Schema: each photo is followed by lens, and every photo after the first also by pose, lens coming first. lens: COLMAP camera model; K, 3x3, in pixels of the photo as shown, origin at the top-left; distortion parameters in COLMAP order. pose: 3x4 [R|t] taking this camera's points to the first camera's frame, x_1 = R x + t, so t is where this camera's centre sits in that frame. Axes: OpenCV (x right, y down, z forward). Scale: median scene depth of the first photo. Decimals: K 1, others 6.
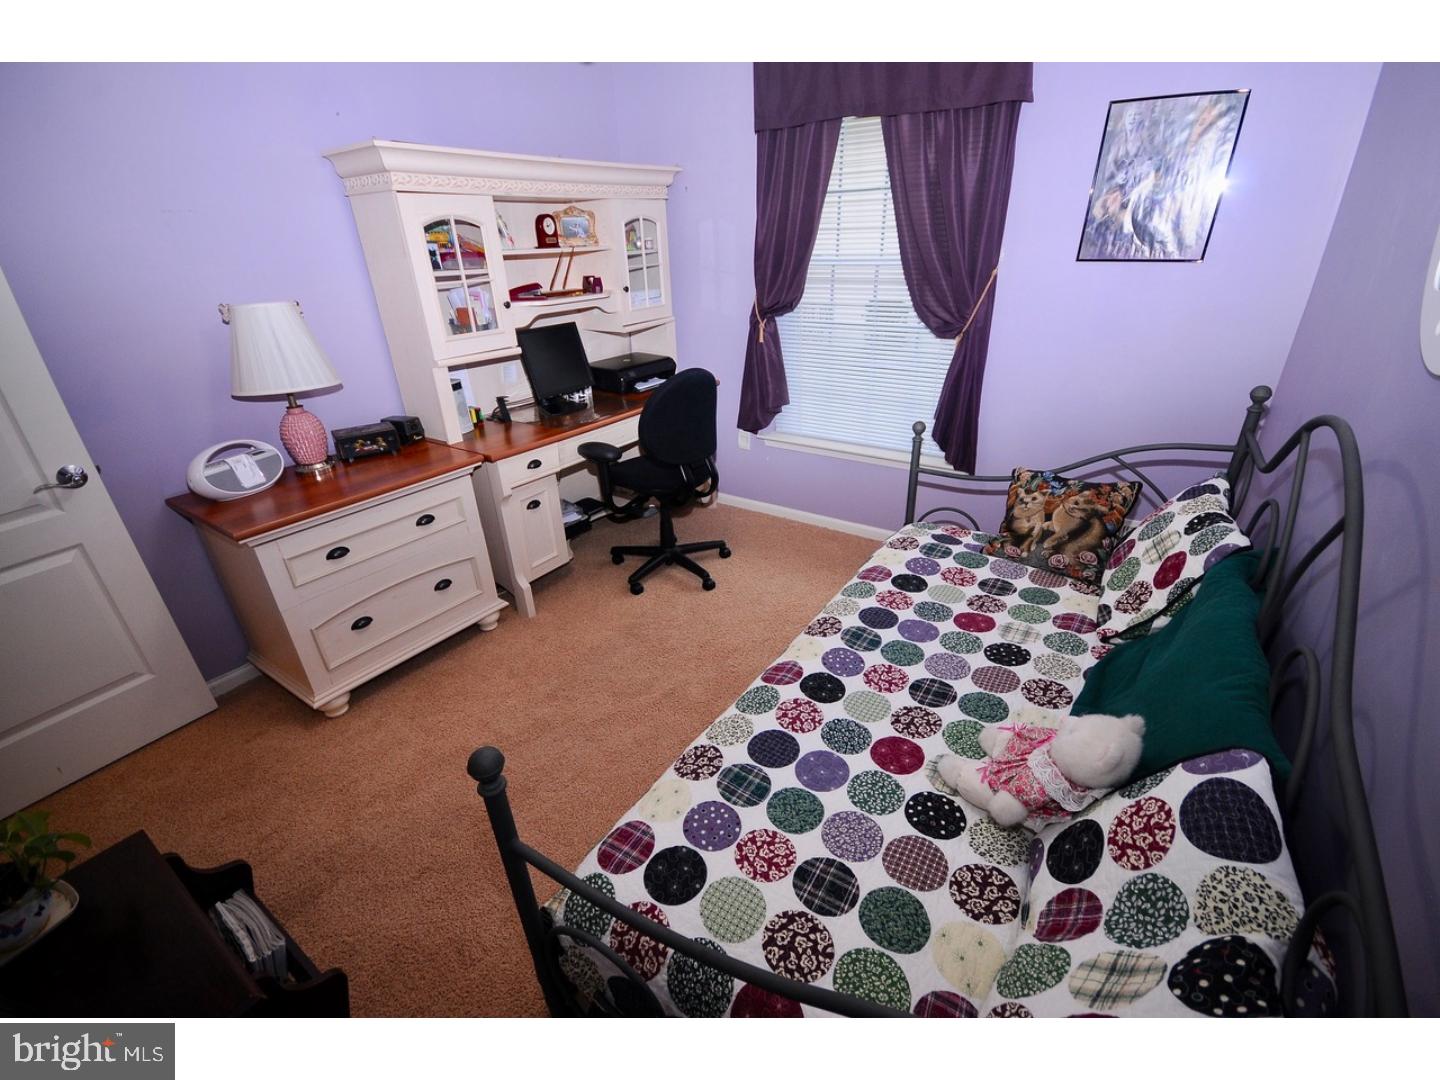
lens RADIAL K [[624.7, 0, 711.9], [0, 624.7, 537.9], [0, 0, 1]] dist [-0.002232, -0.003107]
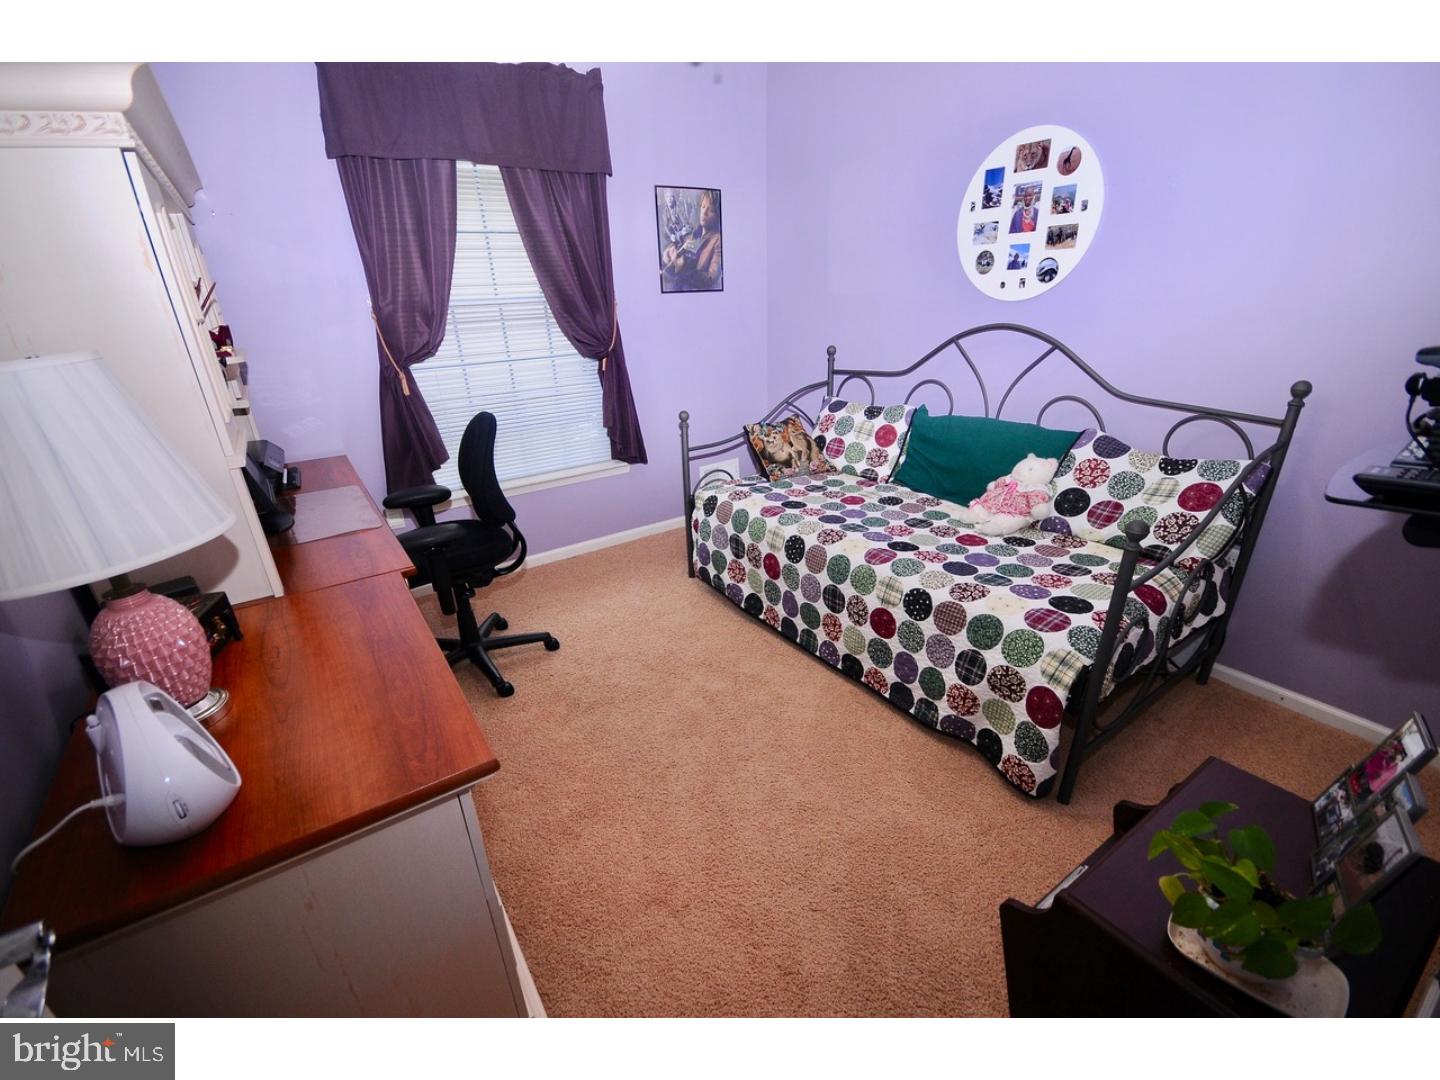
lens RADIAL K [[624.7, 0, 712.1], [0, 624.7, 544.3], [0, 0, 1]] dist [-0.002232, -0.003107]
pose [[0.381614, -0.343559, 0.858101, -1.026121], [0.426193, 0.889184, 0.166467, -0.166860], [-0.820201, 0.302191, 0.485748, 0.524207]]
